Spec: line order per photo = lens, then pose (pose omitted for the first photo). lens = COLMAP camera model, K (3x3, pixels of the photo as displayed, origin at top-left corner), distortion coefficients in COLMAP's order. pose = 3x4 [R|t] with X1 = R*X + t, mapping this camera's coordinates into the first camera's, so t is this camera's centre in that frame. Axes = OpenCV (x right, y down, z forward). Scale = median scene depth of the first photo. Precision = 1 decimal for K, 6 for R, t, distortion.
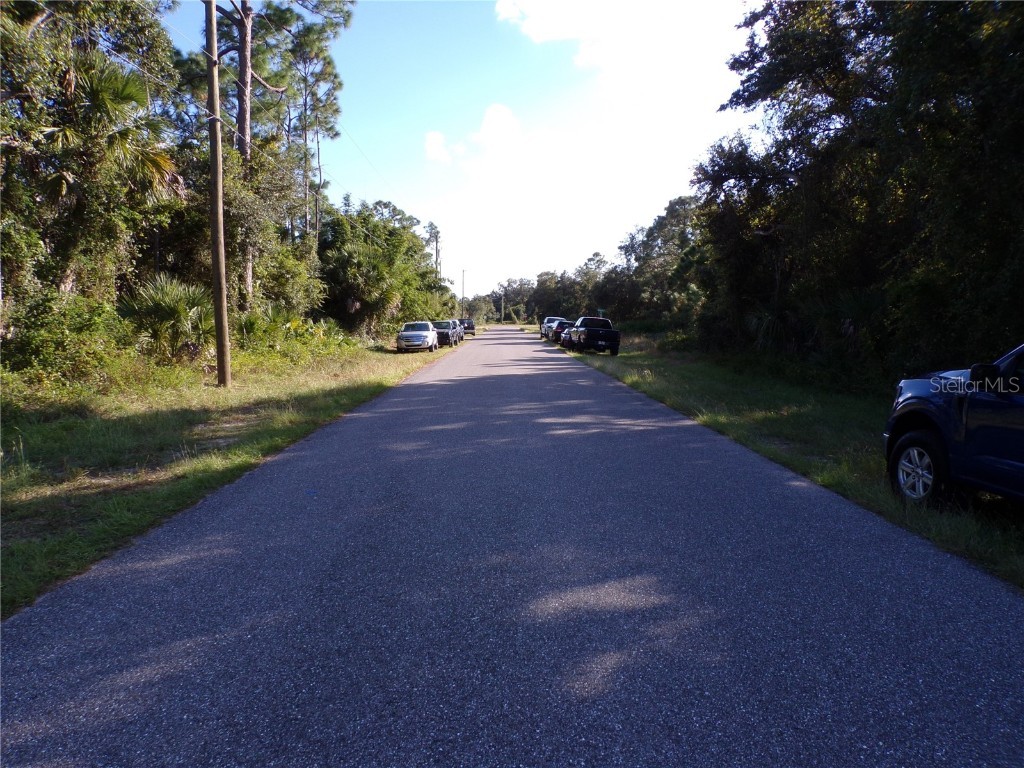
lens RADIAL K [[700.6, 0, 512.0], [0, 700.6, 384.0], [0, 0, 1]] dist [-0.011212, 0.027162]
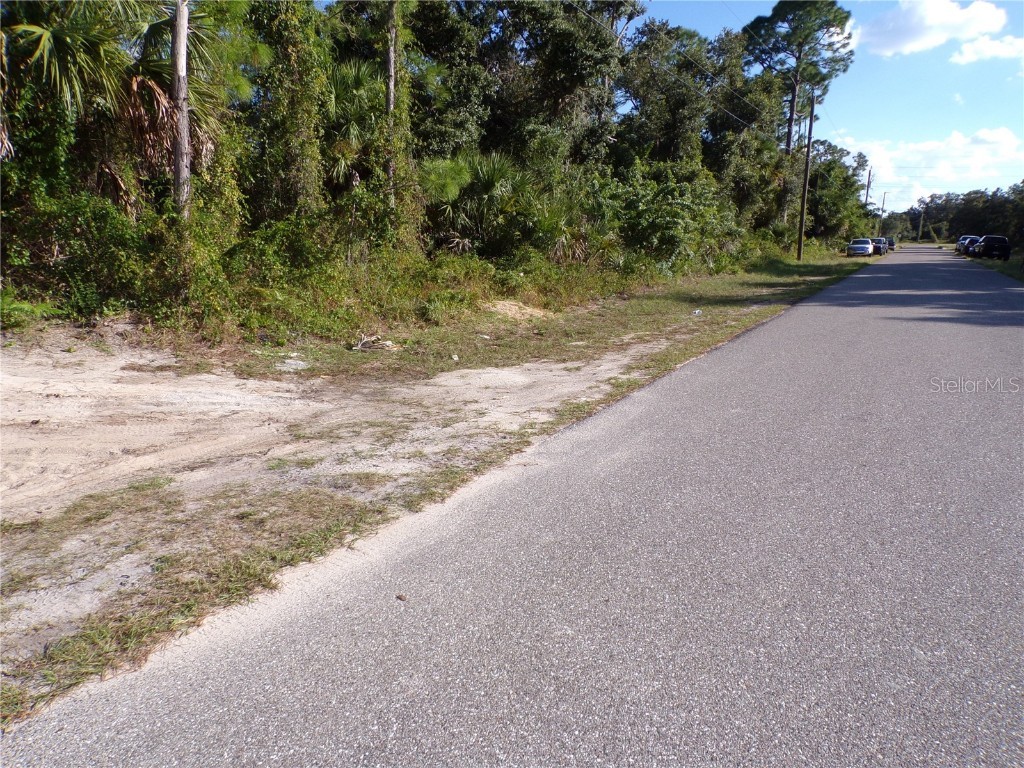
lens RADIAL K [[700.6, 0, 512.0], [0, 700.6, 384.0], [0, 0, 1]] dist [-0.011212, 0.027162]
pose [[0.862874, 0.105821, -0.494218, 0.000938], [-0.048934, 0.990734, 0.126698, 0.031045], [0.503045, -0.085141, 0.860056, -0.328162]]
